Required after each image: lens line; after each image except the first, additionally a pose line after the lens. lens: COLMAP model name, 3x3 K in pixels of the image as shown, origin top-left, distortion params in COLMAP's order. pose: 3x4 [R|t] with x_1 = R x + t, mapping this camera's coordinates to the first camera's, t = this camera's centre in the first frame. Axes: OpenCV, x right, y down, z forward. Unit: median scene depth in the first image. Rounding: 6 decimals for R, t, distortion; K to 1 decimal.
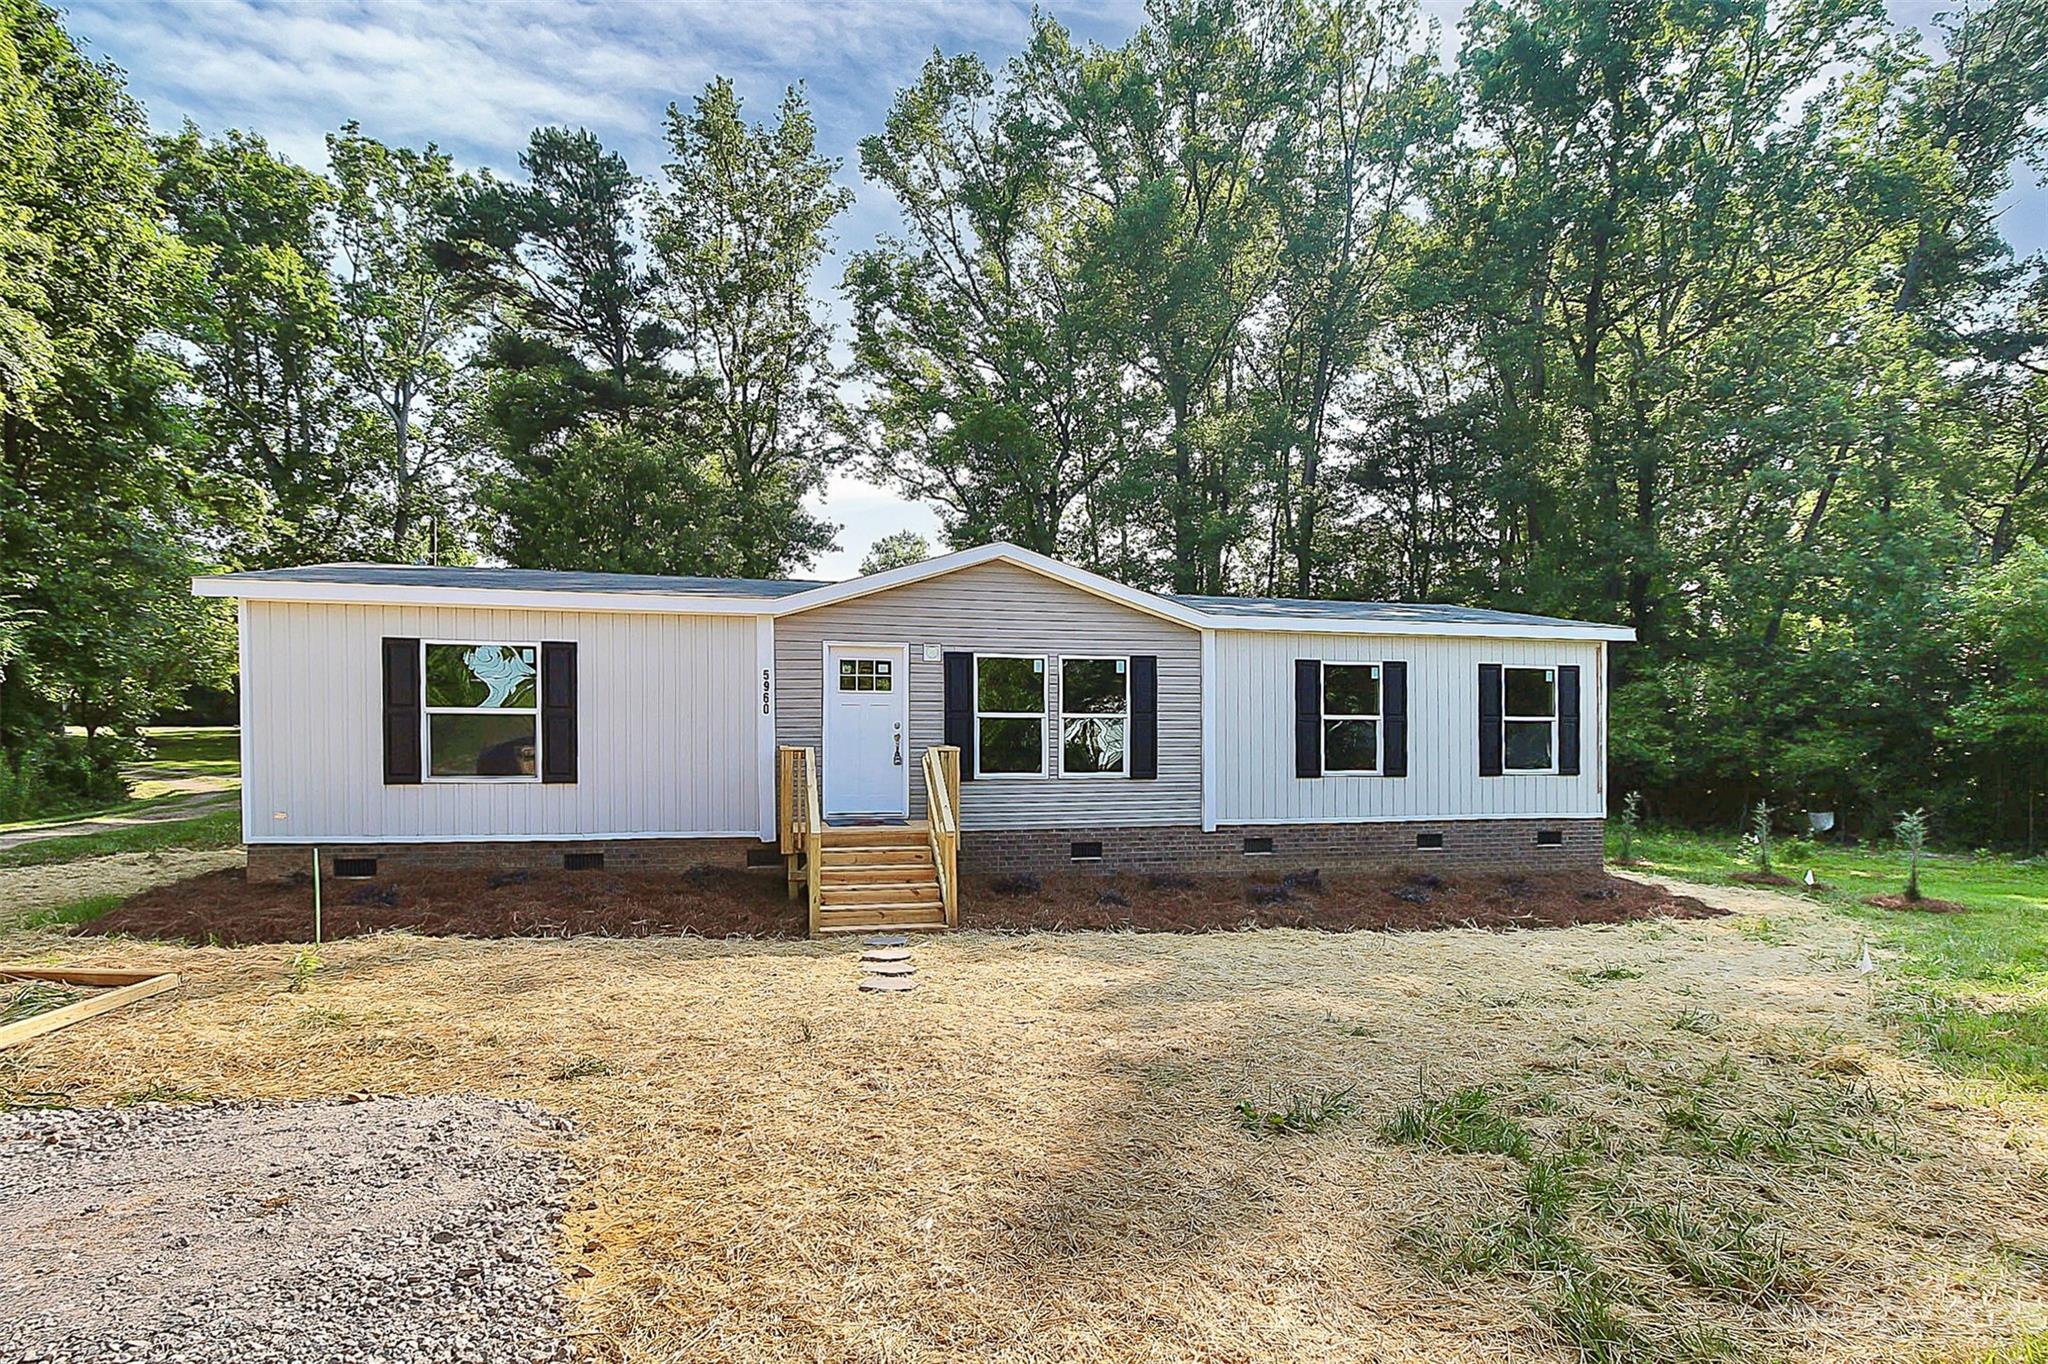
lens RADIAL K [[976.7, 0, 1029.9], [0, 976.7, 719.8], [0, 0, 1]] dist [0.000748, -0.011667]
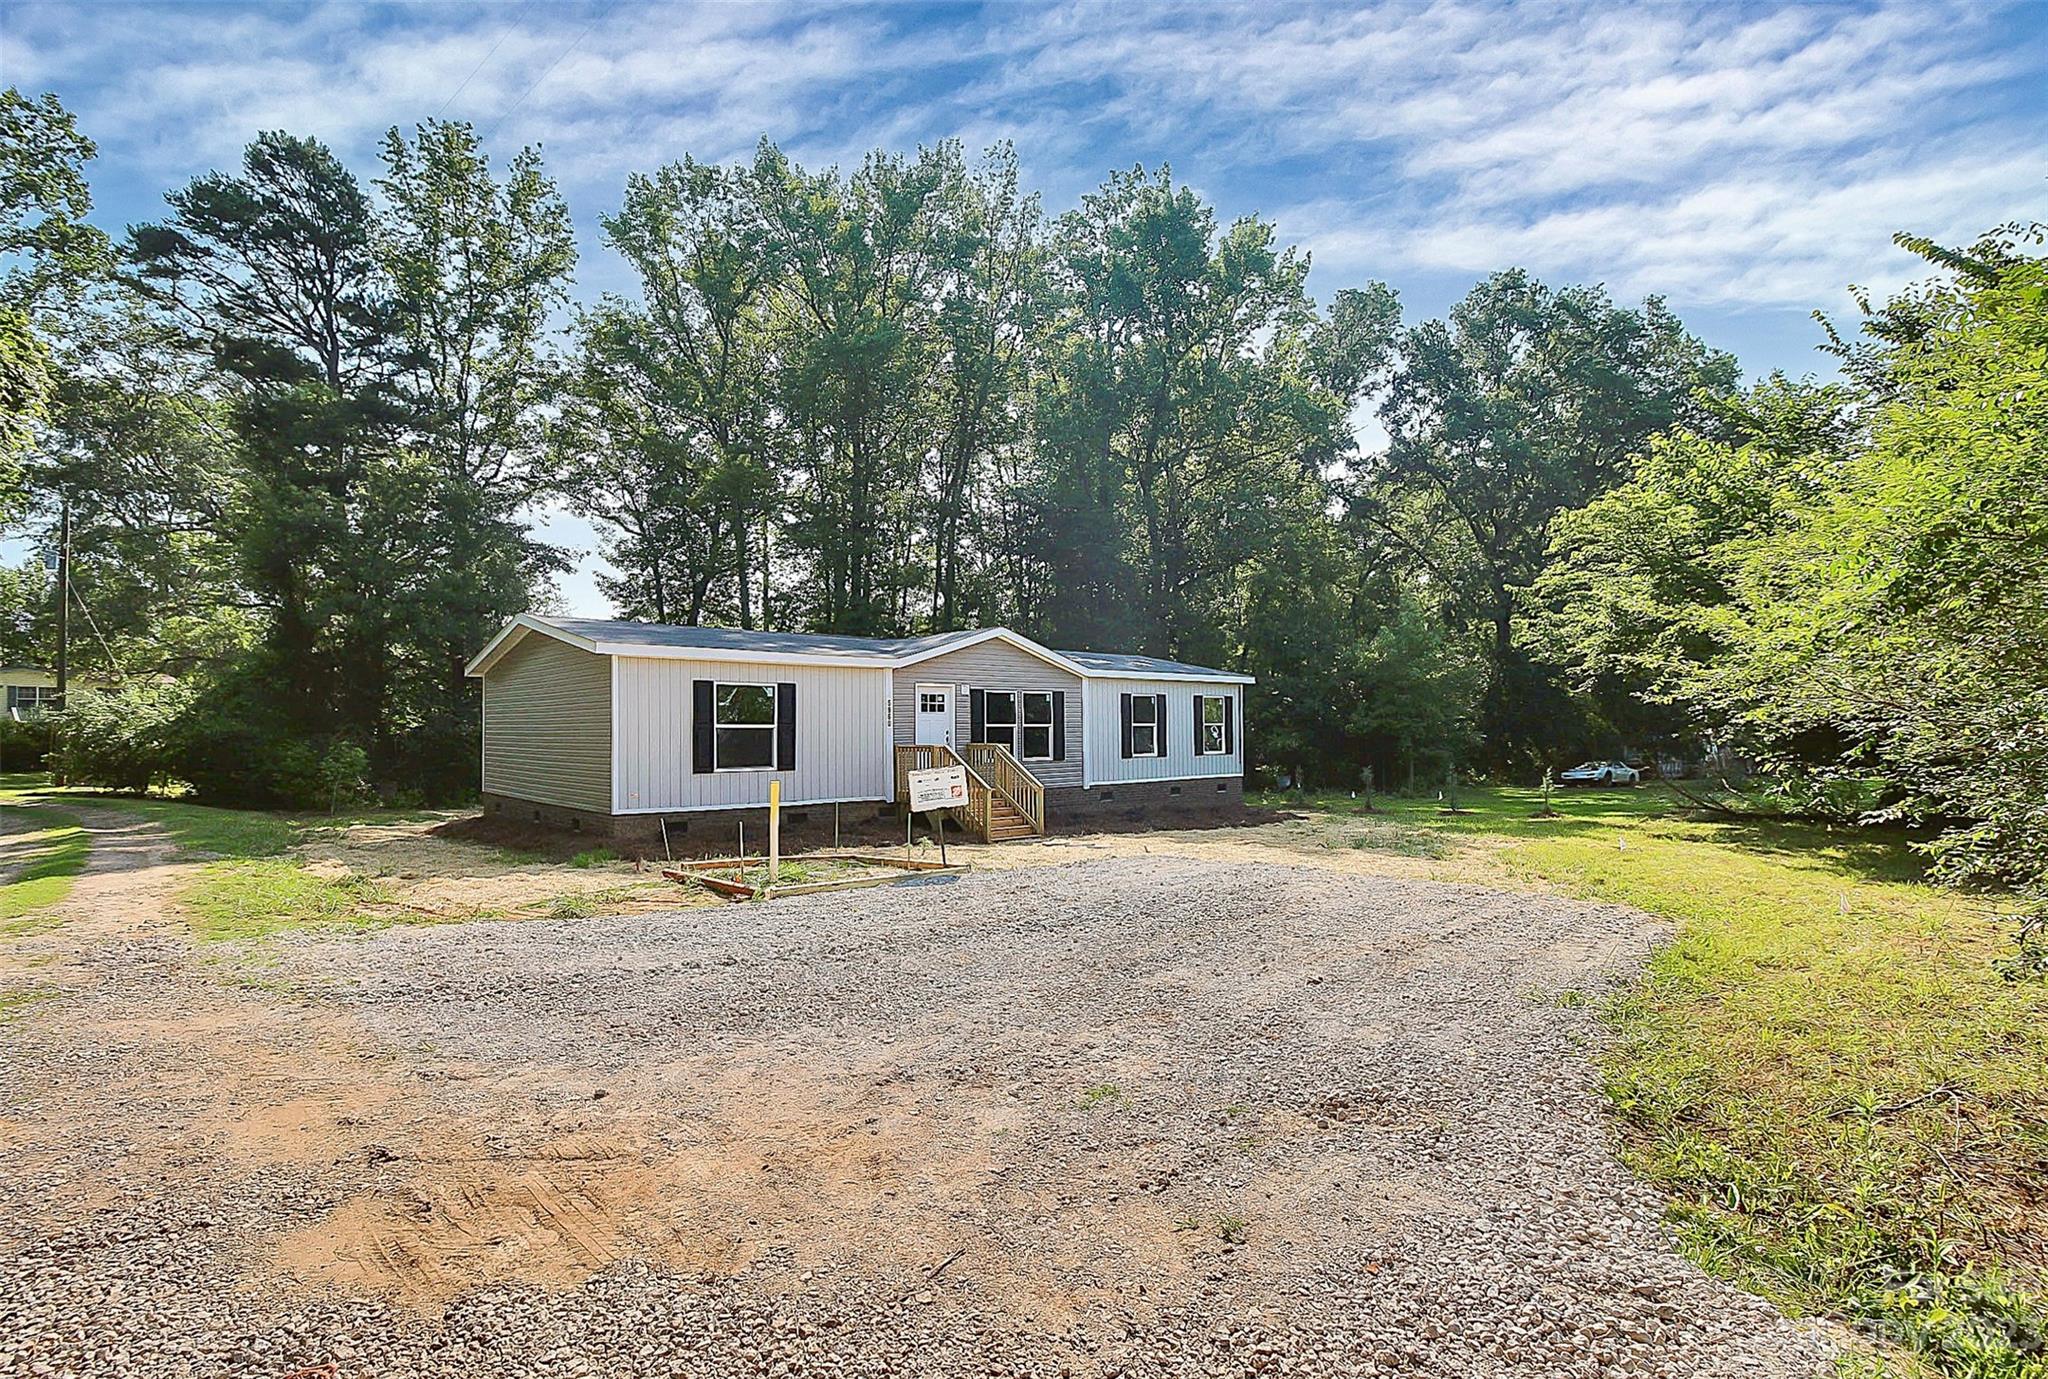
lens RADIAL K [[953.3, 0, 1016.9], [0, 953.3, 690.4], [0, 0, 1]] dist [0.015343, 0.000090]
pose [[0.885529, 0.006536, 0.464538, -0.778106], [0.010827, 0.999339, -0.034700, -0.007902], [-0.464457, 0.035758, 0.884873, -0.520595]]
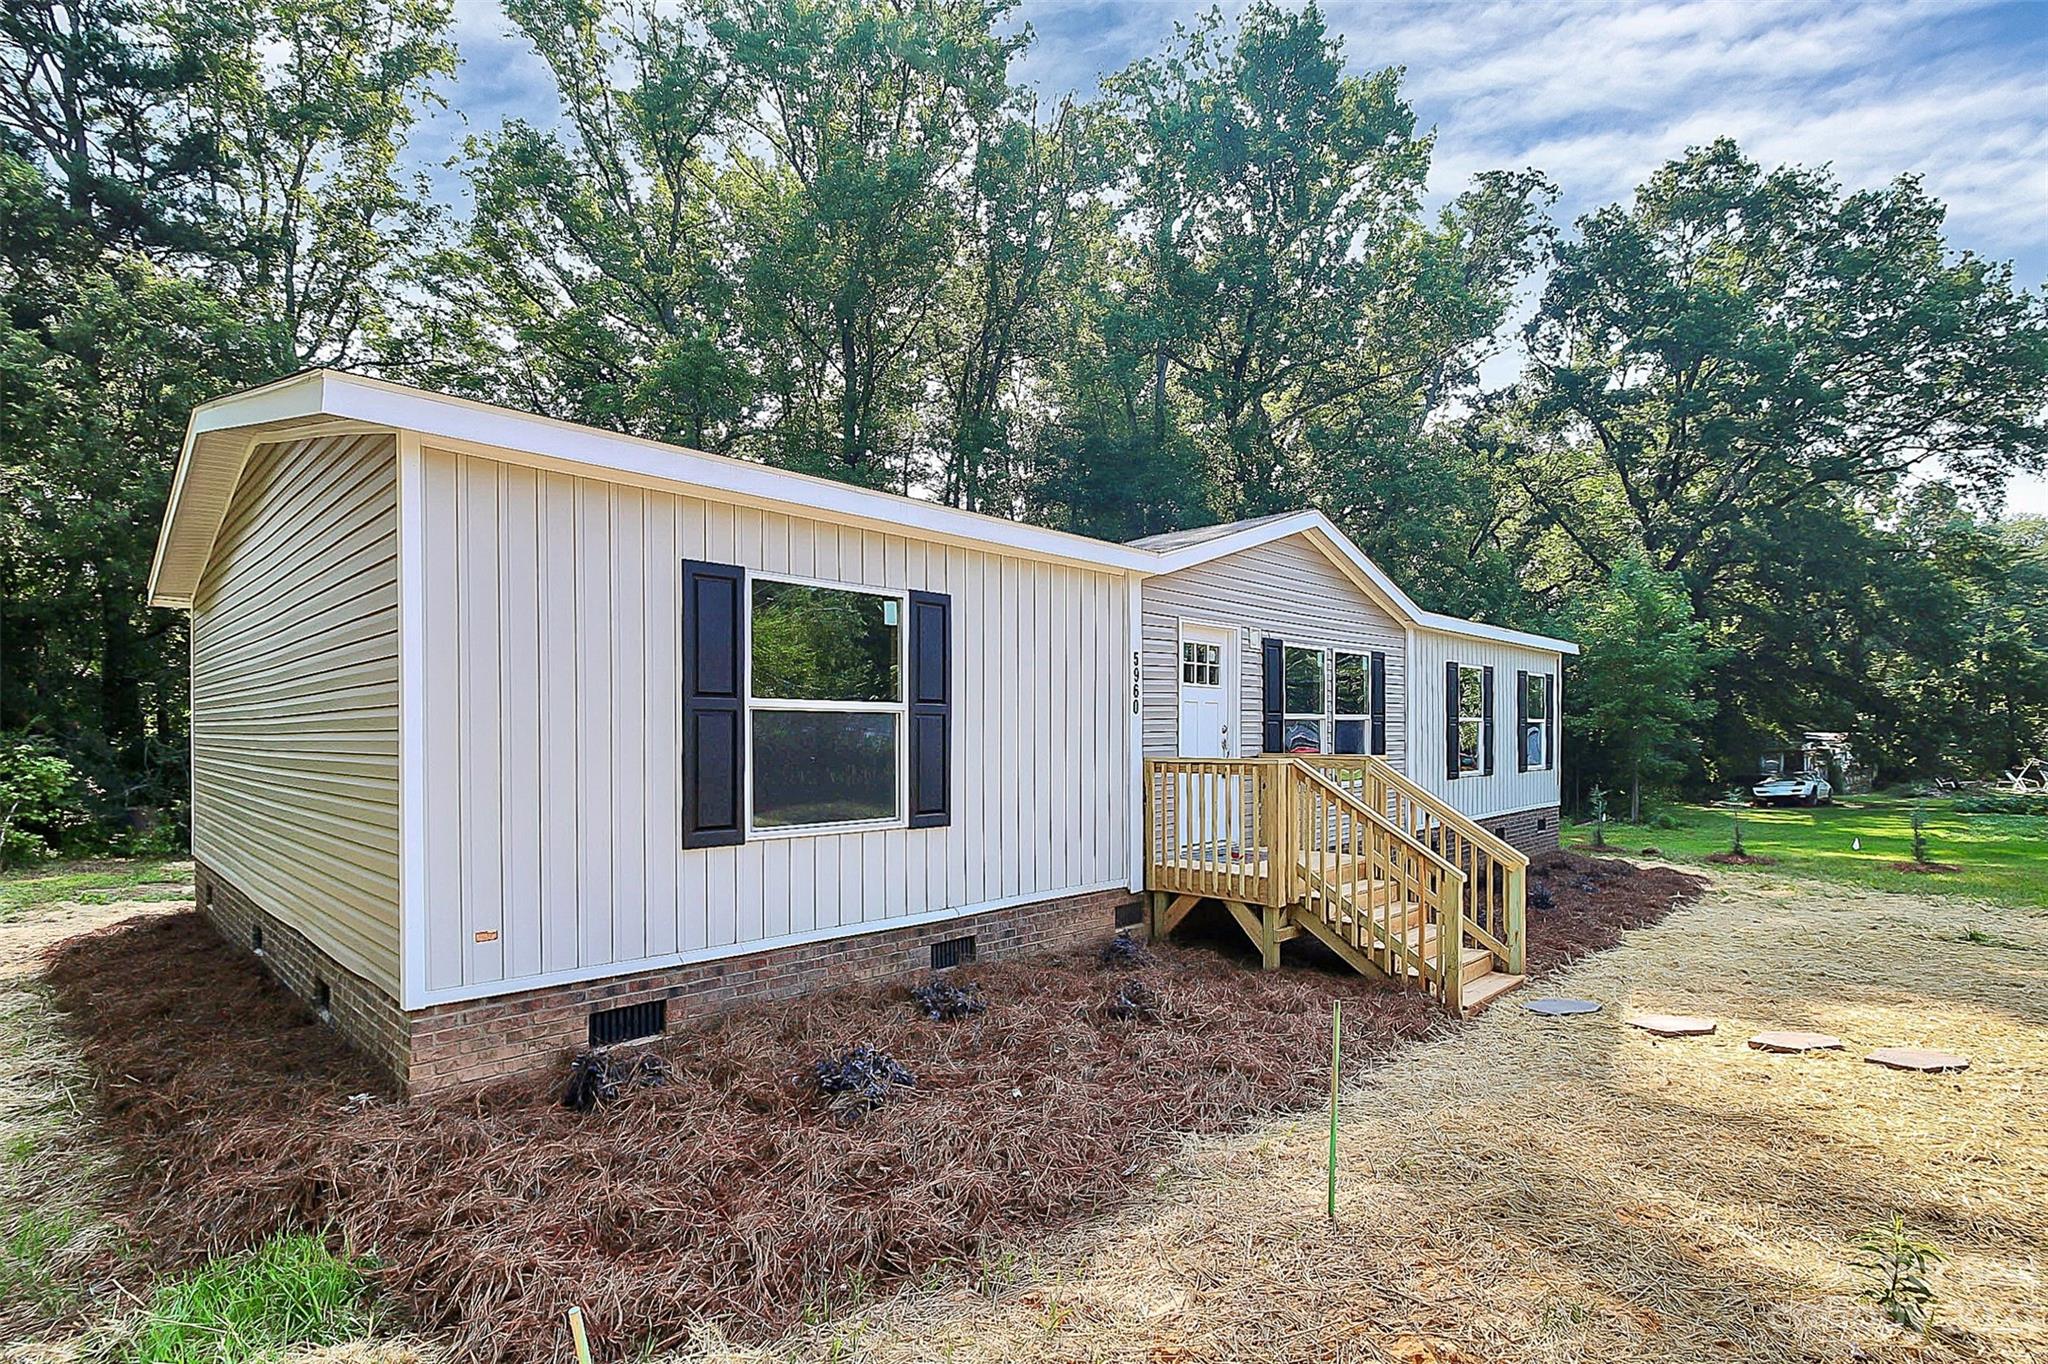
lens RADIAL K [[976.7, 0, 1029.9], [0, 976.7, 719.8], [0, 0, 1]] dist [0.000748, -0.011667]
pose [[0.850892, -0.002596, 0.525334, -0.658708], [0.008898, 0.999916, -0.009471, 0.004312], [-0.525265, 0.012733, 0.850844, 0.399930]]
